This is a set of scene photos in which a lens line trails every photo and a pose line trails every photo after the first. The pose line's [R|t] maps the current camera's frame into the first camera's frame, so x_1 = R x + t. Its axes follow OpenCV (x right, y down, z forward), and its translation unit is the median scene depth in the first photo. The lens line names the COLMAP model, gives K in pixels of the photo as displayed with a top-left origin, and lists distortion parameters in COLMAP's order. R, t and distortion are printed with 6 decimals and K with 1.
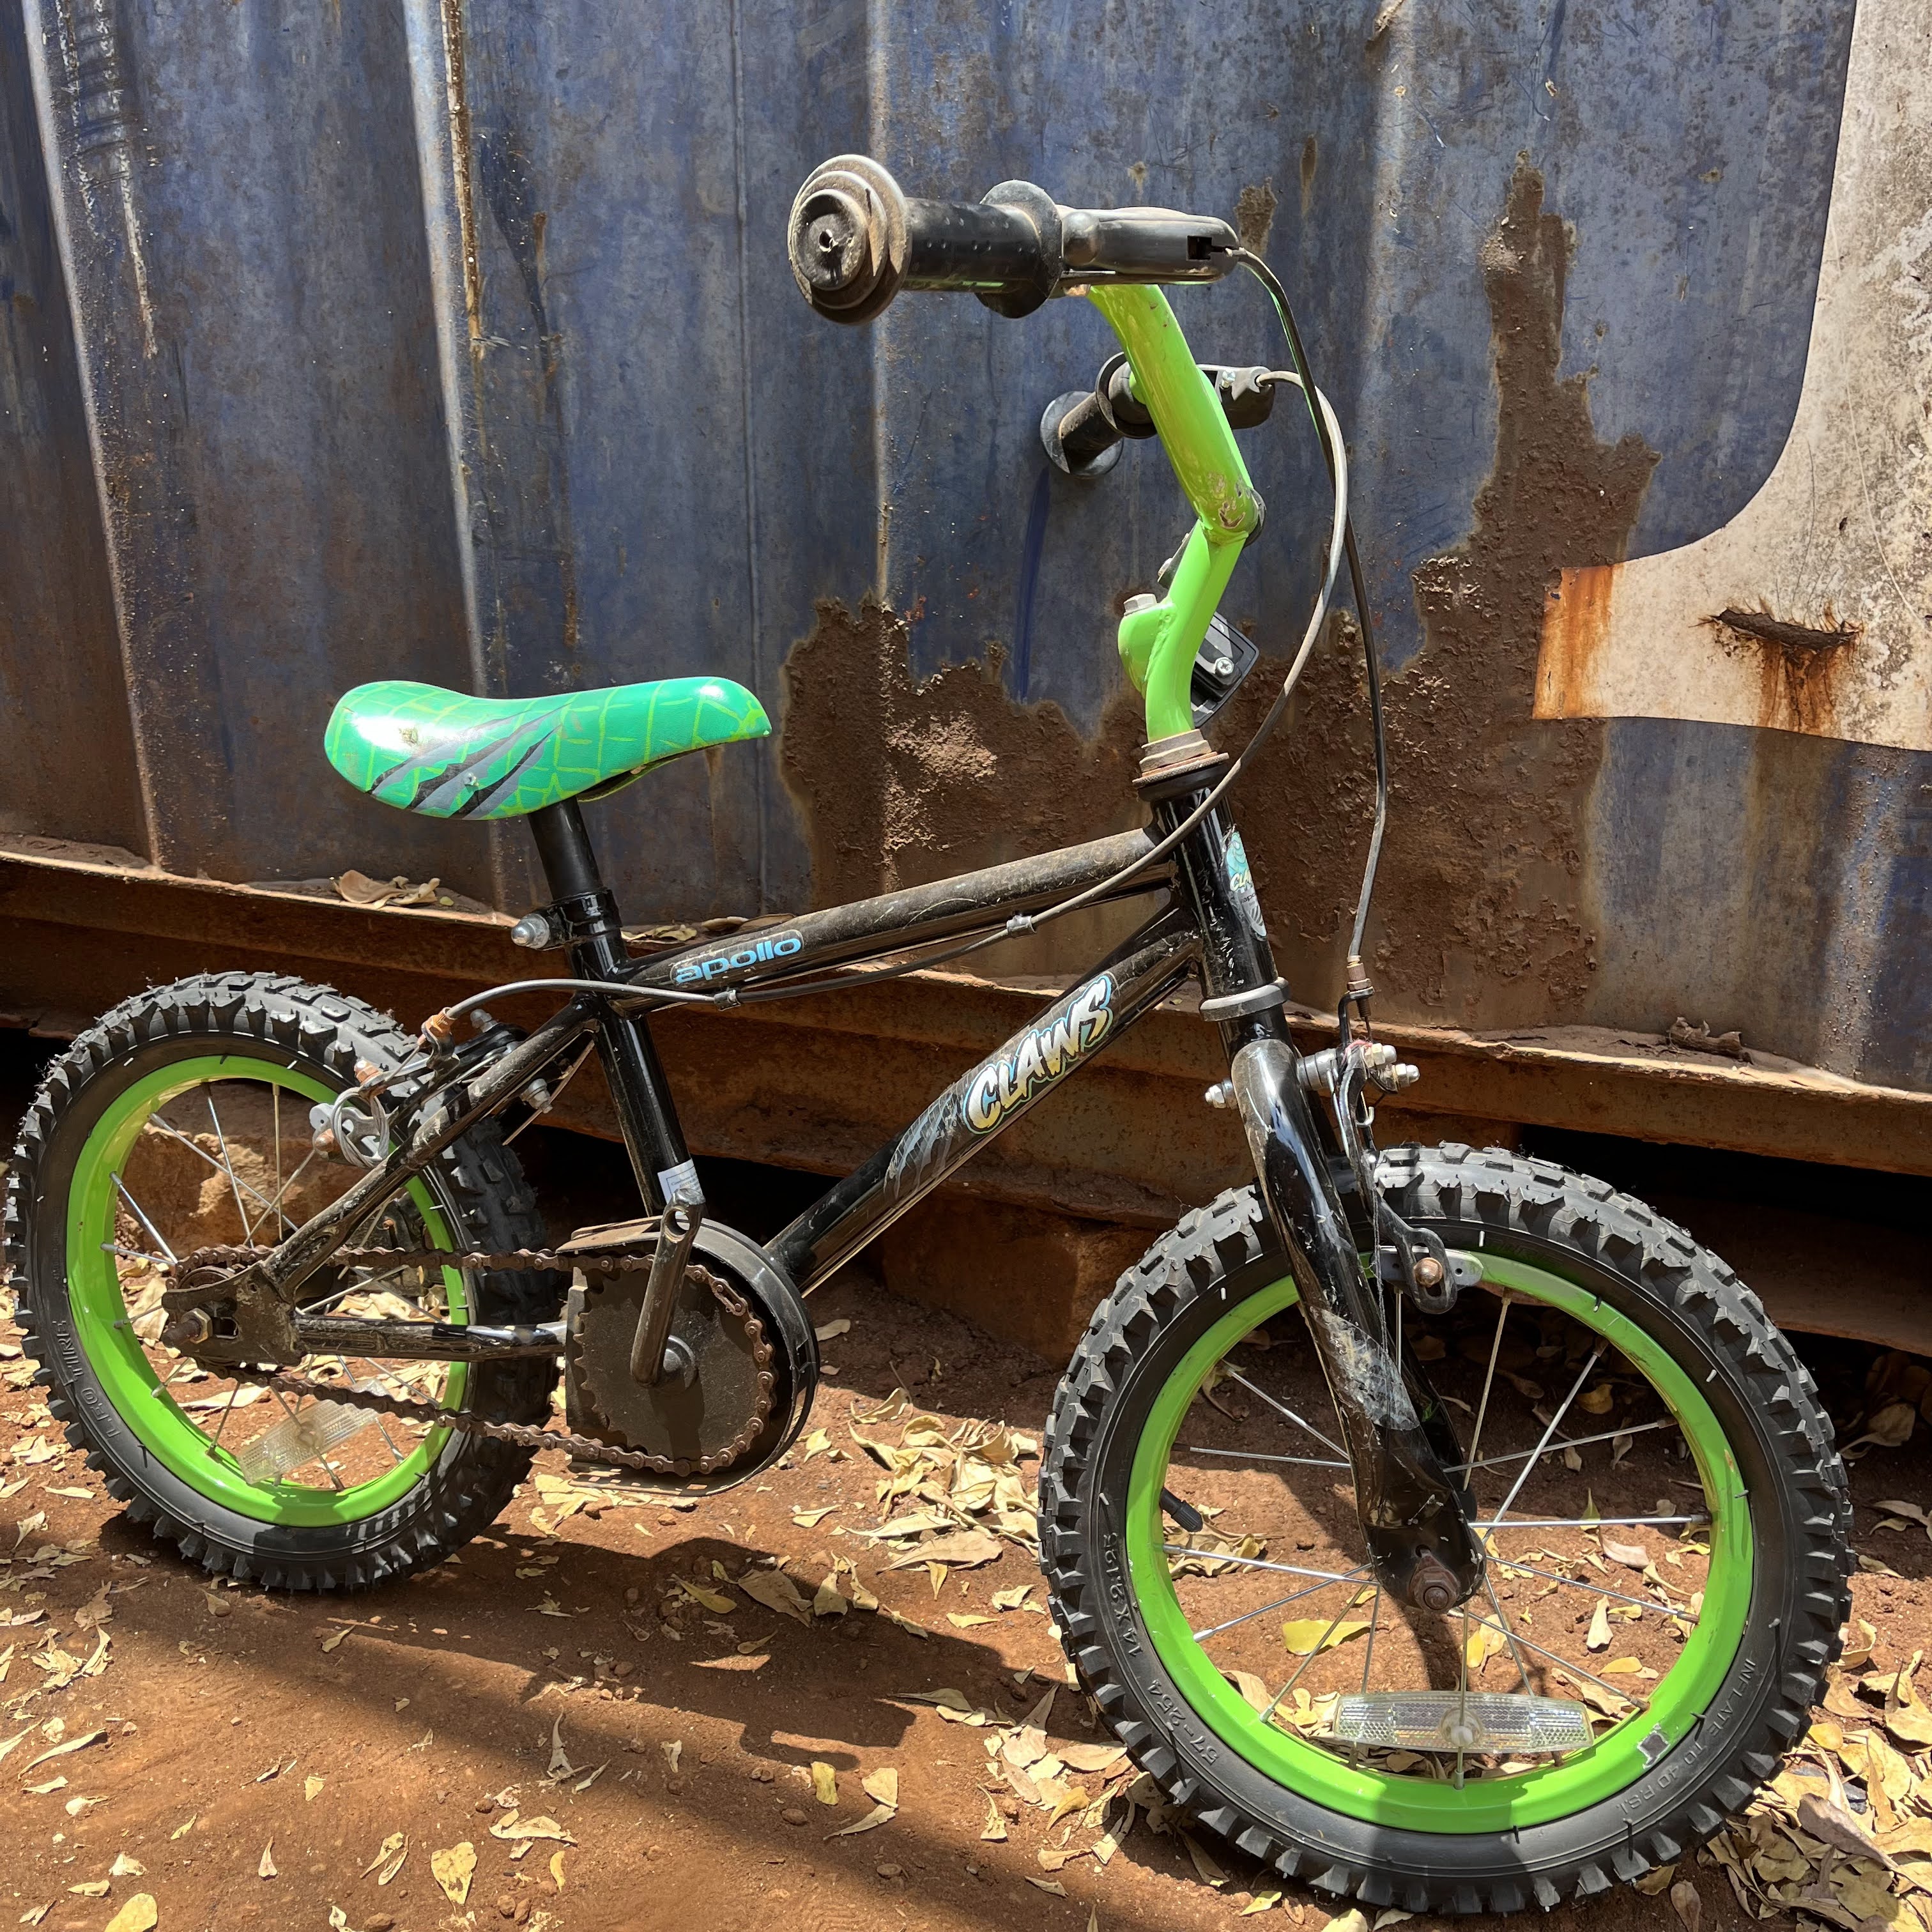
lens RADIAL K [[1977.3, 0, 977.8], [0, 1977.3, 979.2], [0, 0, 1]] dist [0.024586, 0.000000]
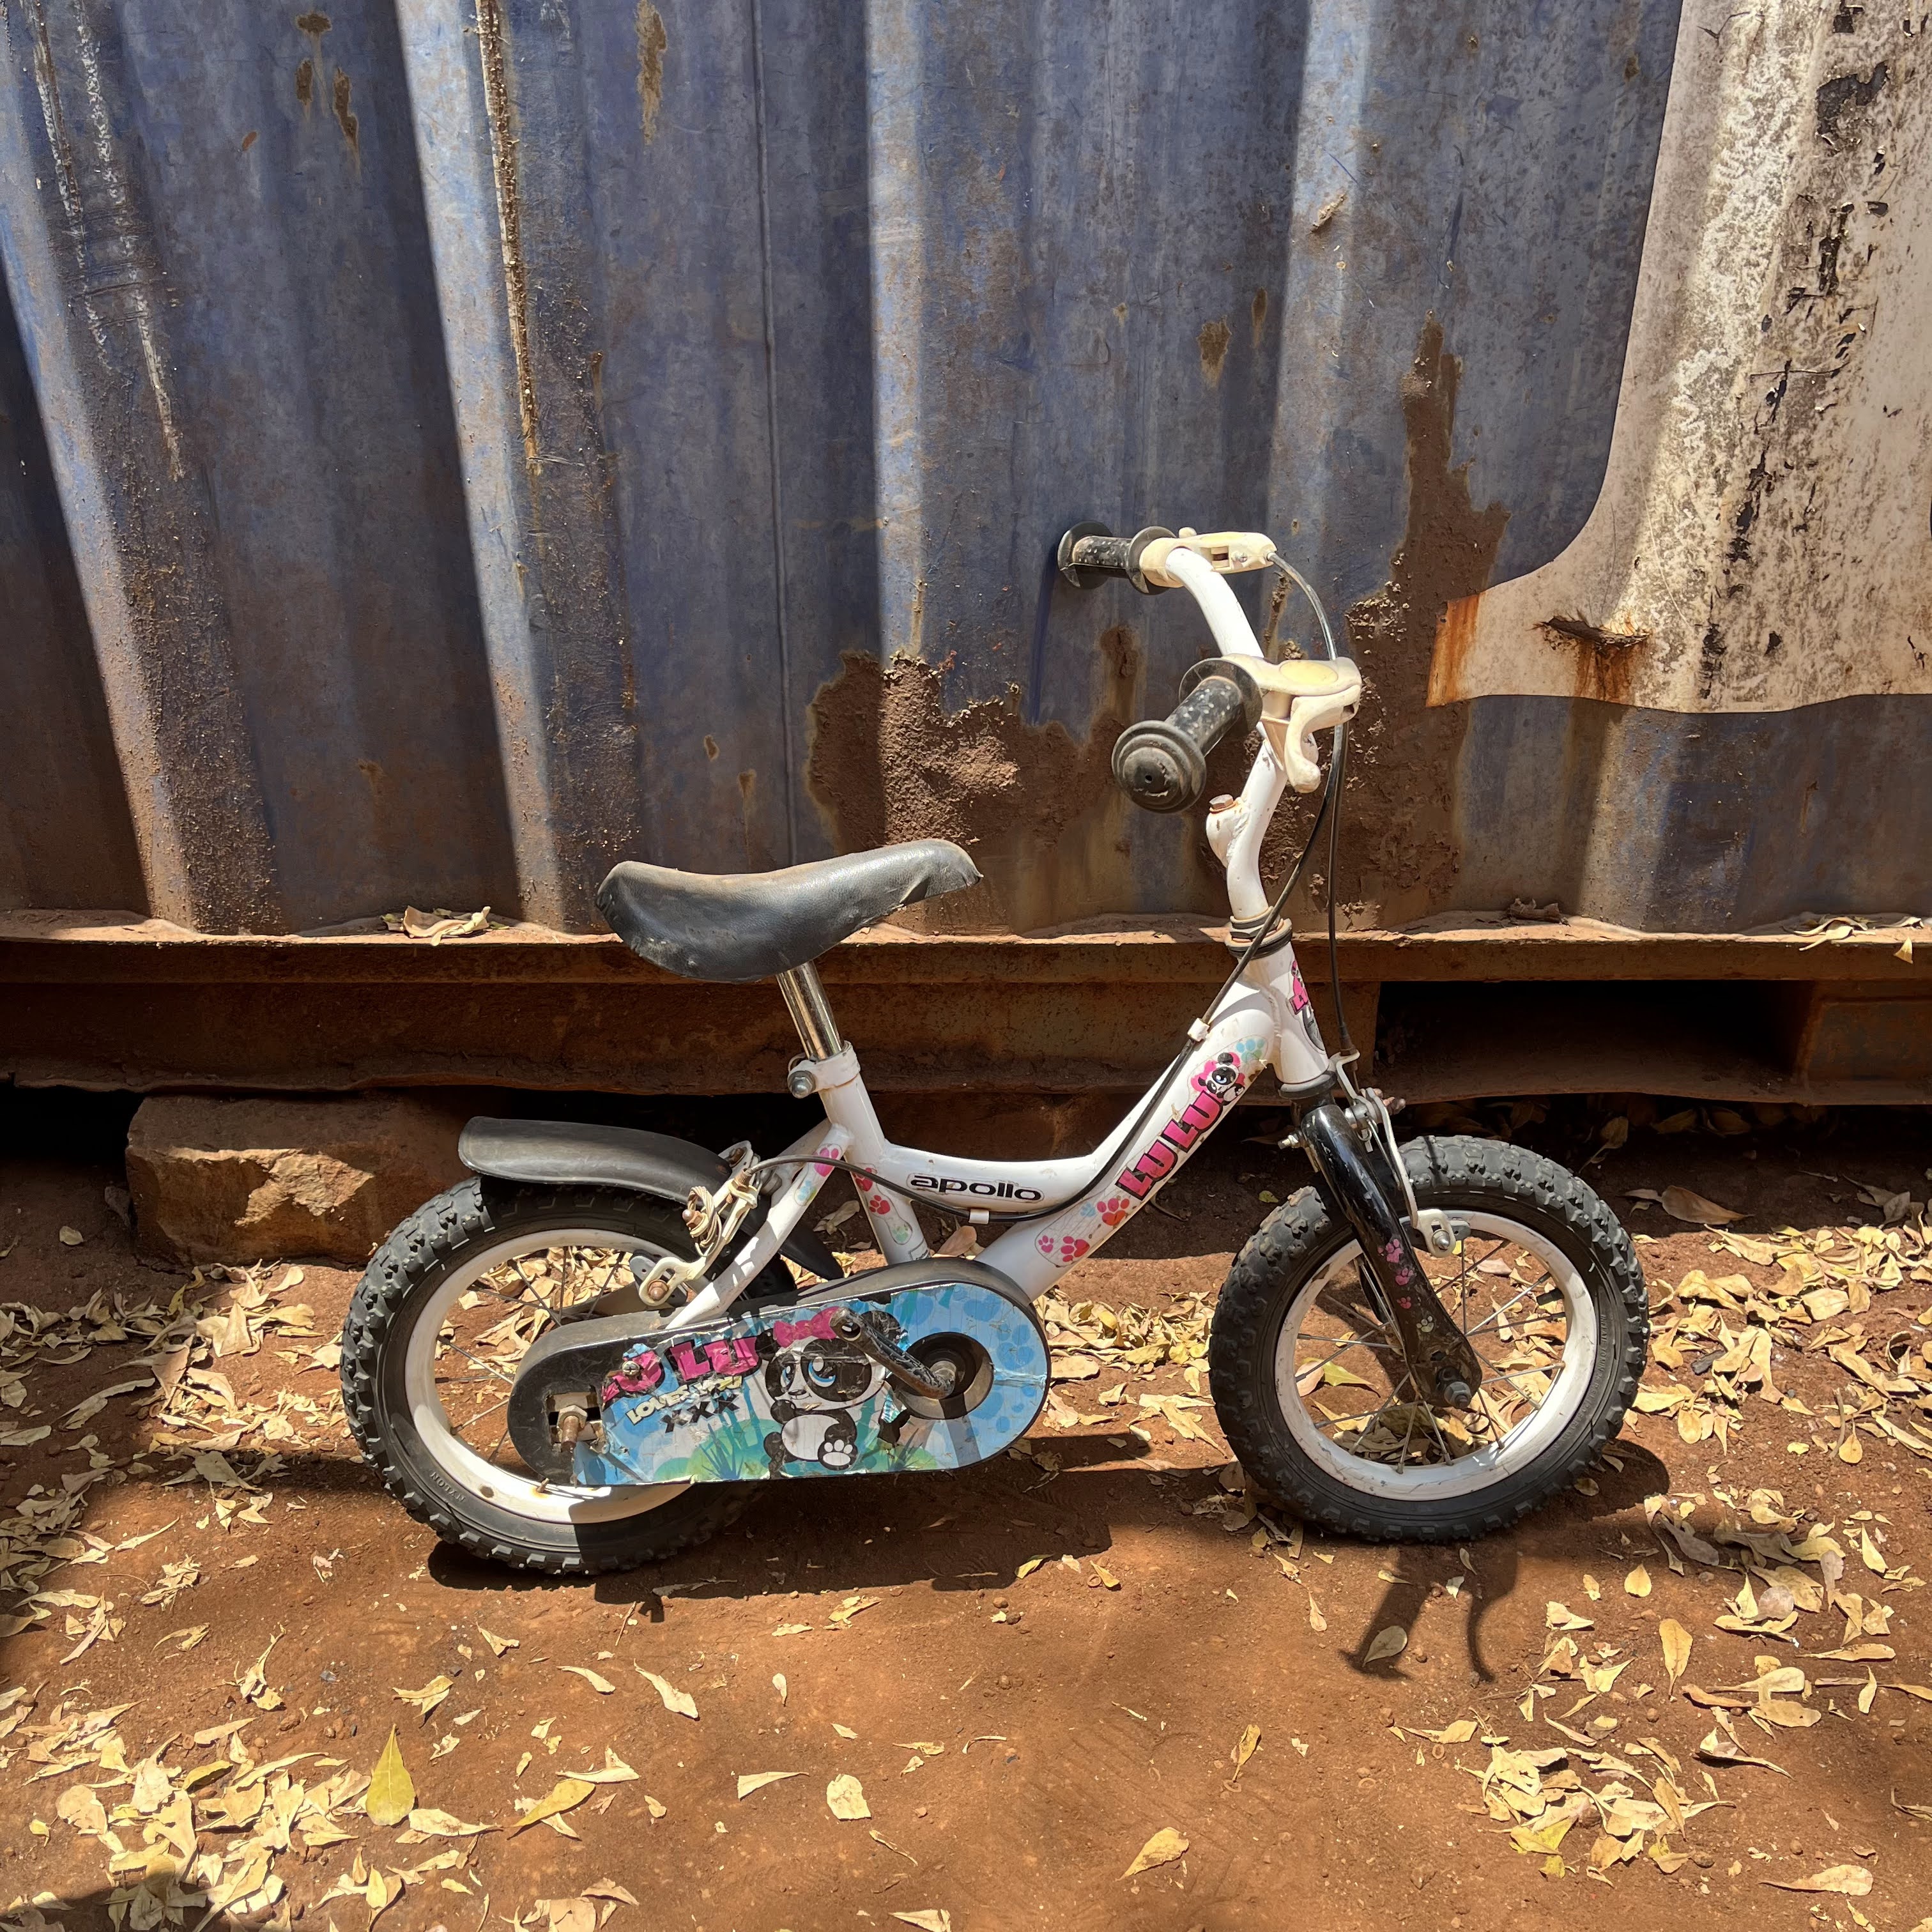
lens RADIAL K [[1977.3, 0, 983.2], [0, 1977.3, 975.2], [0, 0, 1]] dist [0.024586, 0.000000]
pose [[0.937713, -0.168188, 0.303987, -0.427129], [0.115549, 0.976176, 0.183657, -0.225066], [-0.327633, -0.137092, 0.934806, -0.187013]]
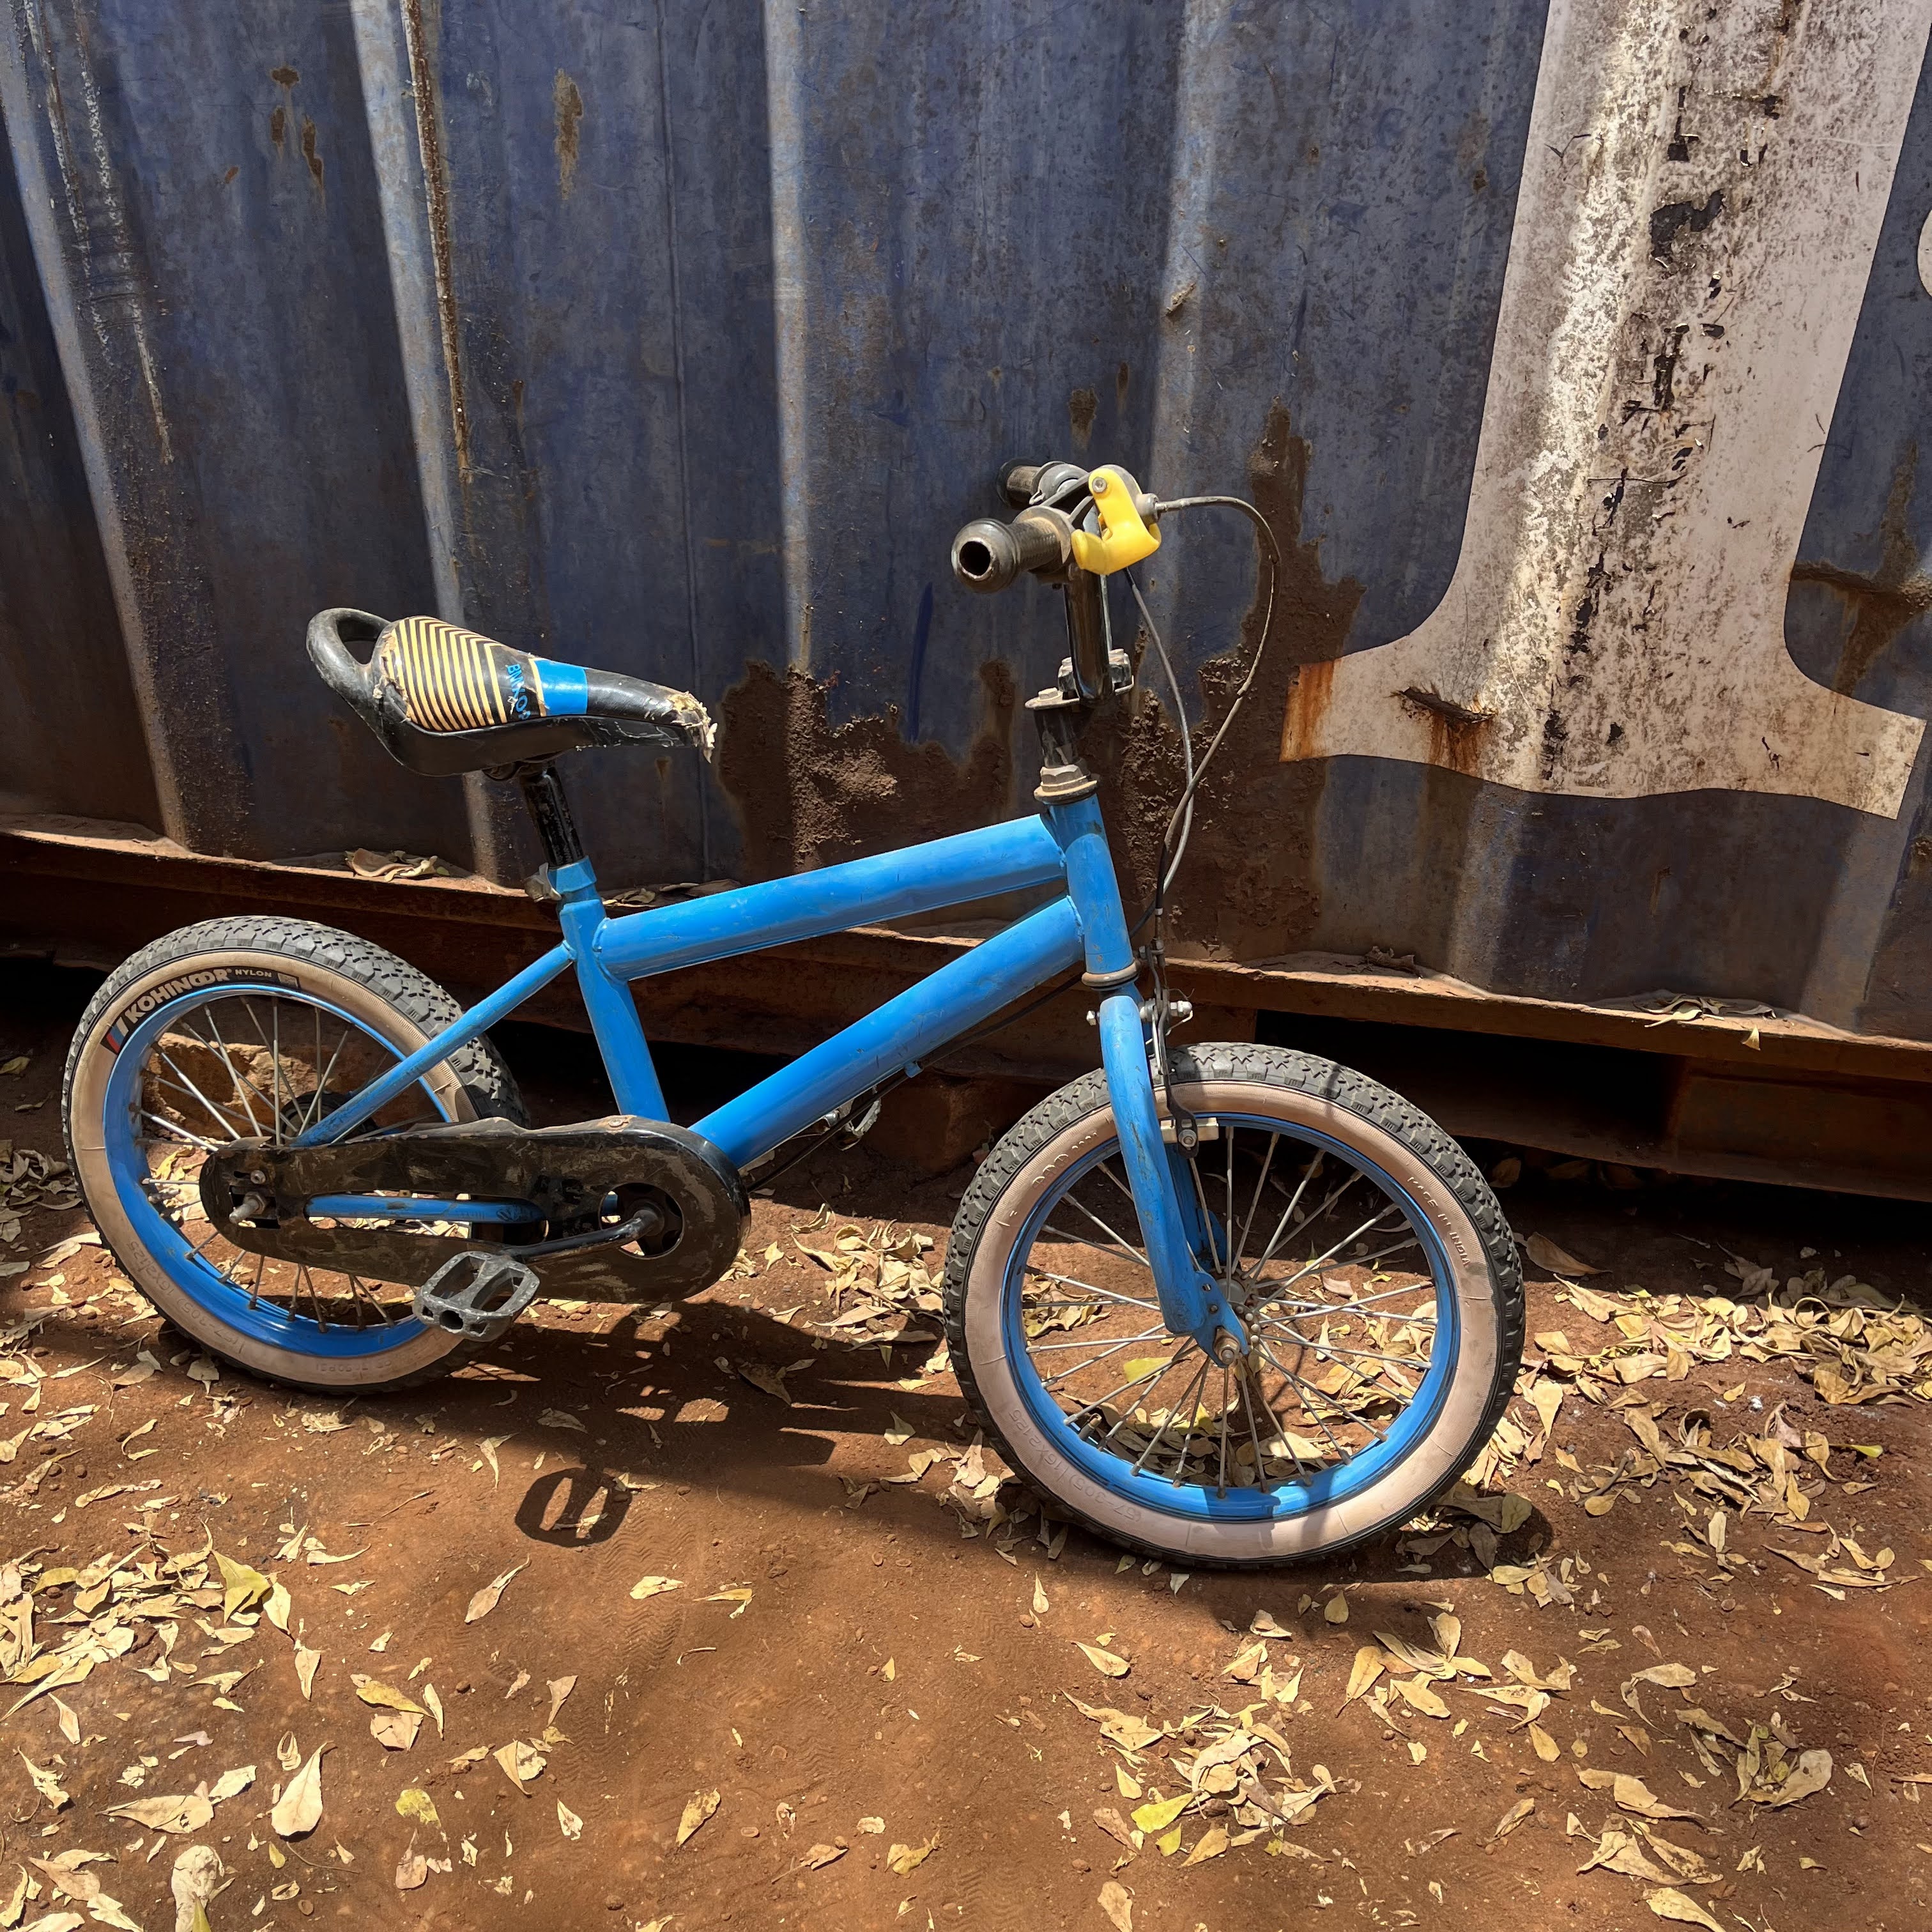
lens RADIAL K [[1977.3, 0, 990.2], [0, 1977.3, 960.4], [0, 0, 1]] dist [0.024586, 0.000000]
pose [[0.983592, -0.074500, 0.164307, -0.163591], [0.038117, 0.976011, 0.214359, -0.290304], [-0.176336, -0.204578, 0.962836, -0.351344]]
